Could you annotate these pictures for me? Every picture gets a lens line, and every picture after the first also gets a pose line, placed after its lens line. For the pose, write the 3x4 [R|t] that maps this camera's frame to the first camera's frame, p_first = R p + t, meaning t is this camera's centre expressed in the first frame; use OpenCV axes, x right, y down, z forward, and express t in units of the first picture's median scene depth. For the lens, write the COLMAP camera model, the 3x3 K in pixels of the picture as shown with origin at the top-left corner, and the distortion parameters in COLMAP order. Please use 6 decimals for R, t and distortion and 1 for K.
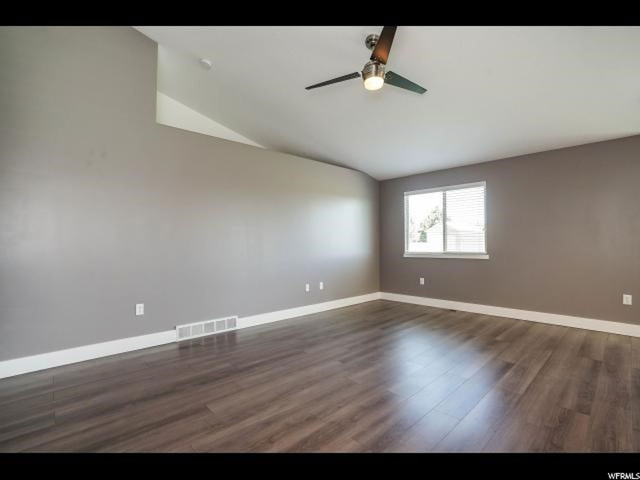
lens RADIAL K [[300.9, 0, 320.0], [0, 300.9, 240.0], [0, 0, 1]] dist [-0.059577, 0.020423]
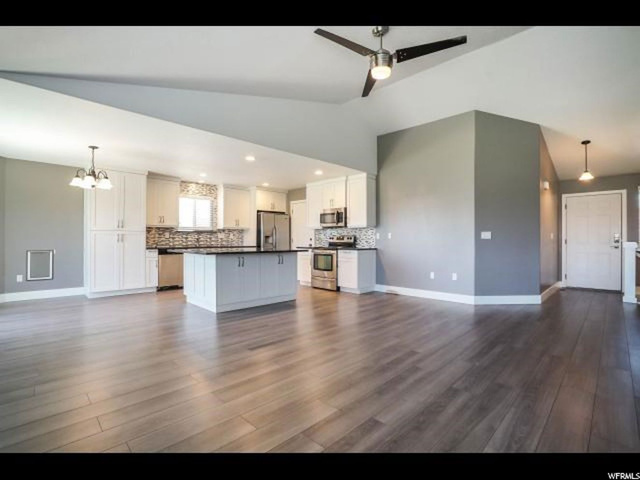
lens RADIAL K [[300.9, 0, 320.0], [0, 300.9, 240.0], [0, 0, 1]] dist [-0.059577, 0.020423]
pose [[-0.999461, 0.001073, -0.032801, 0.331782], [0.001458, 0.999930, -0.011729, 0.038110], [0.032786, -0.011770, -0.999393, 1.567682]]
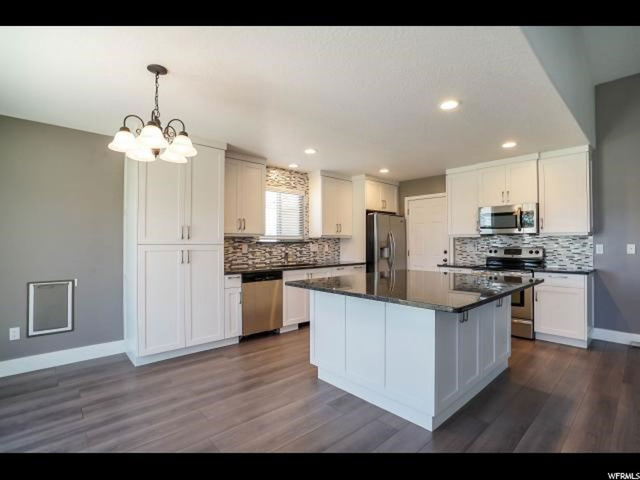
lens RADIAL K [[304.8, 0, 320.0], [0, 304.8, 240.0], [0, 0, 1]] dist [-0.070264, 0.026624]
pose [[-0.999813, 0.006907, 0.018058, 0.905913], [0.006457, 0.999671, -0.024820, -0.017888], [-0.018224, -0.024699, -0.999529, 0.892693]]
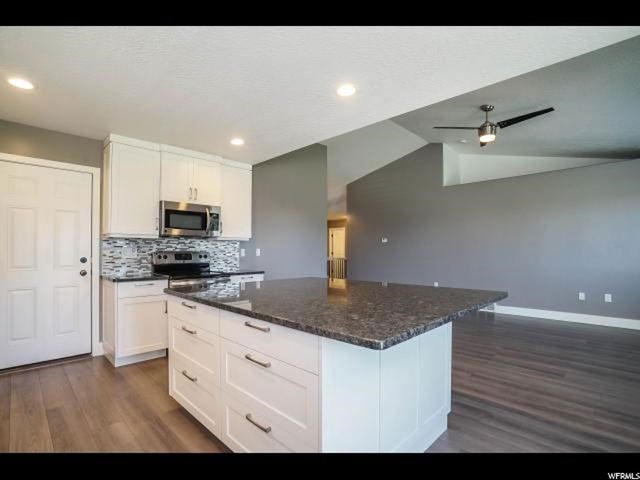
lens RADIAL K [[309.4, 0, 305.1], [0, 309.4, 245.5], [0, 0, 1]] dist [-0.035531, 0.000335]
pose [[0.015683, -0.012721, -0.999796, 1.265245], [0.014749, 0.999813, -0.012490, -0.014741], [0.999768, -0.014550, 0.015867, 0.088811]]
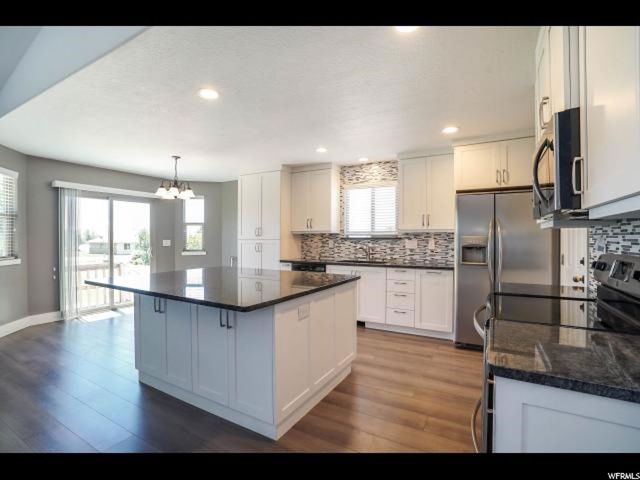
lens RADIAL K [[304.8, 0, 320.0], [0, 304.8, 240.0], [0, 0, 1]] dist [-0.070264, 0.026624]
pose [[-0.296704, -0.000650, 0.954969, -0.104328], [-0.011623, 0.999928, -0.002930, -0.027410], [-0.954899, -0.011969, -0.296691, 0.147473]]
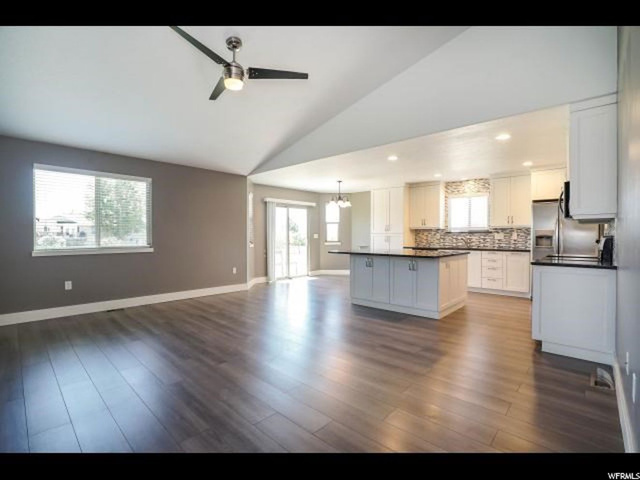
lens RADIAL K [[300.9, 0, 320.0], [0, 300.9, 240.0], [0, 0, 1]] dist [-0.059577, 0.020423]
pose [[-0.069190, -0.008922, 0.997564, -0.702301], [-0.013888, 0.999872, 0.007979, 0.005627], [-0.997507, -0.013302, -0.069305, 0.602195]]
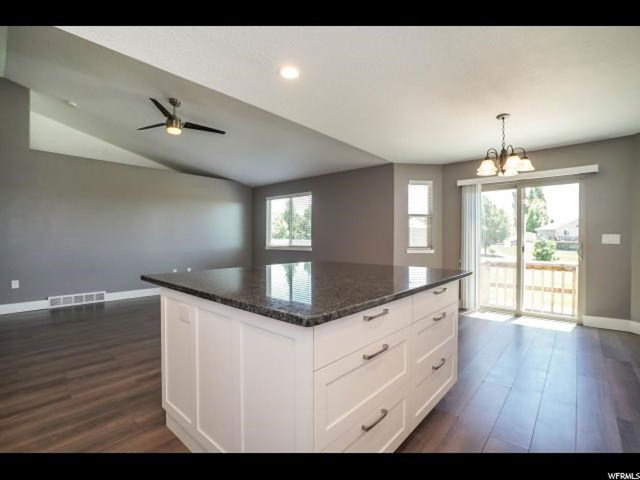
lens RADIAL K [[300.9, 0, 320.0], [0, 300.9, 240.0], [0, 0, 1]] dist [-0.059577, 0.020423]
pose [[0.994912, 0.007705, 0.100452, 0.607109], [-0.009654, 0.999774, 0.018935, -0.012737], [-0.100284, -0.019809, 0.994762, -0.443229]]
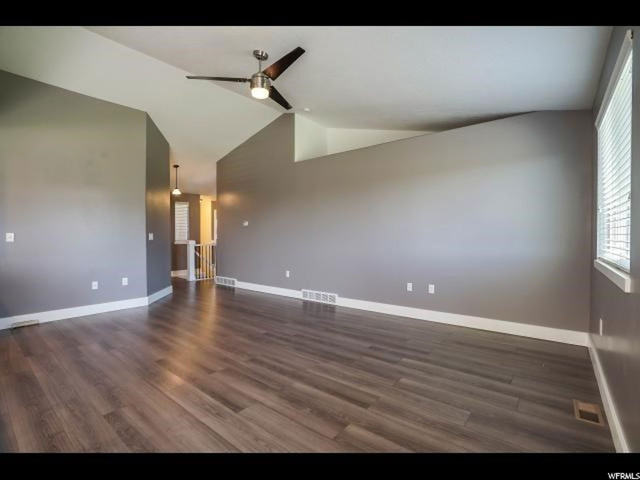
lens RADIAL K [[300.9, 0, 320.0], [0, 300.9, 240.0], [0, 0, 1]] dist [-0.059577, 0.020423]
pose [[0.145089, 0.018444, -0.989247, 1.045502], [0.015173, 0.999667, 0.020863, -0.000027], [0.989302, -0.018037, 0.144761, 0.832215]]
